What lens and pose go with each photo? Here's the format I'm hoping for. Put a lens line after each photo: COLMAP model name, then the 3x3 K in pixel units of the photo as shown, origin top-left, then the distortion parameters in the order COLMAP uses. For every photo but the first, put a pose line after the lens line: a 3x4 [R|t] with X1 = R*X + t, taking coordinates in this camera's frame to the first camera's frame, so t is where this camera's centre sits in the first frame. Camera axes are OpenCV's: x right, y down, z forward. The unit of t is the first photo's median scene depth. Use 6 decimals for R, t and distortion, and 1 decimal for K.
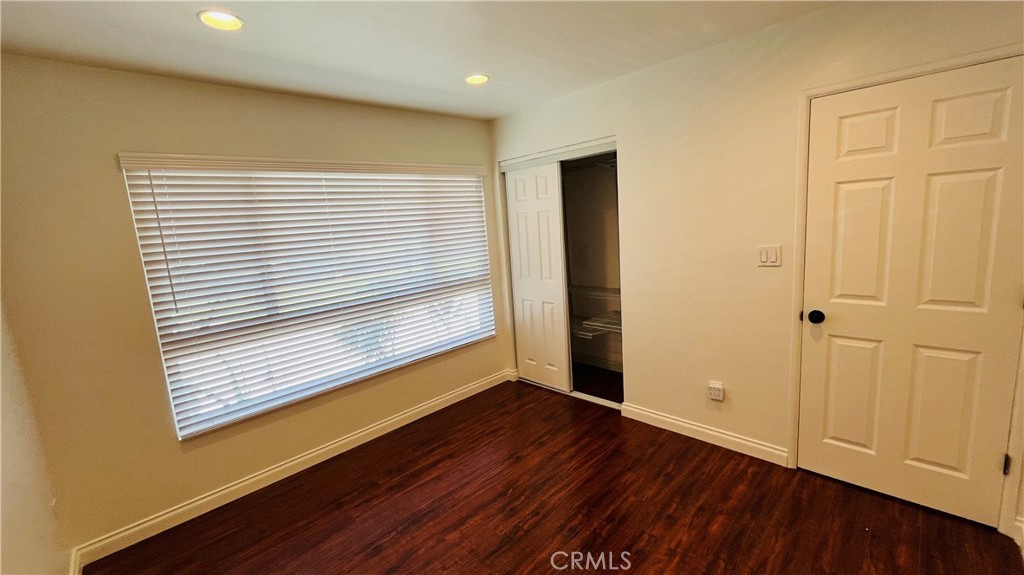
lens RADIAL K [[425.6, 0, 504.8], [0, 425.6, 293.3], [0, 0, 1]] dist [0.034579, 0.000158]
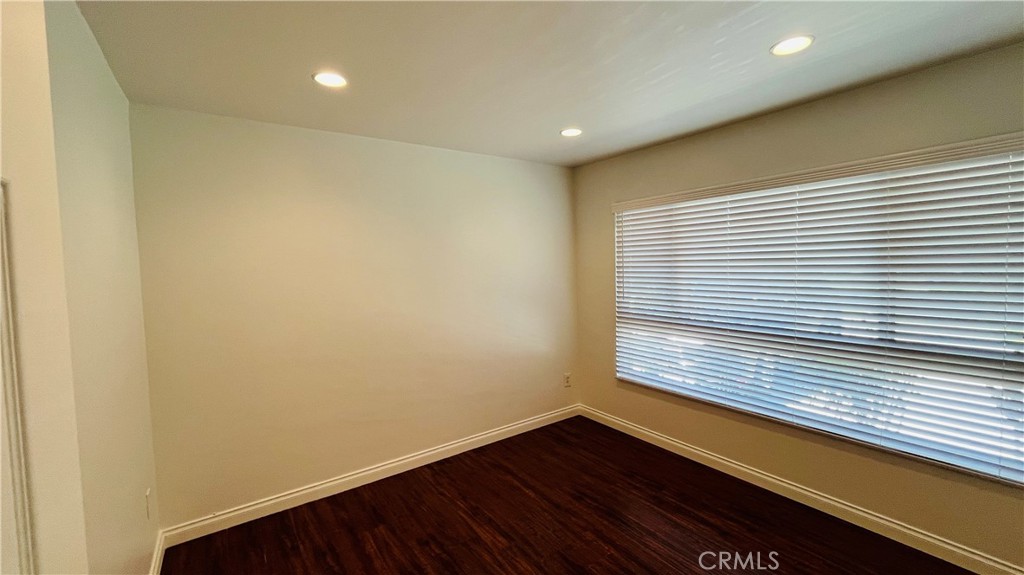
lens RADIAL K [[425.6, 0, 504.8], [0, 425.6, 293.3], [0, 0, 1]] dist [0.034579, 0.000158]
pose [[-0.155335, 0.156808, -0.975337, 0.771312], [-0.124740, 0.976305, 0.176830, -0.186116], [0.979955, 0.149131, -0.132094, 0.717575]]
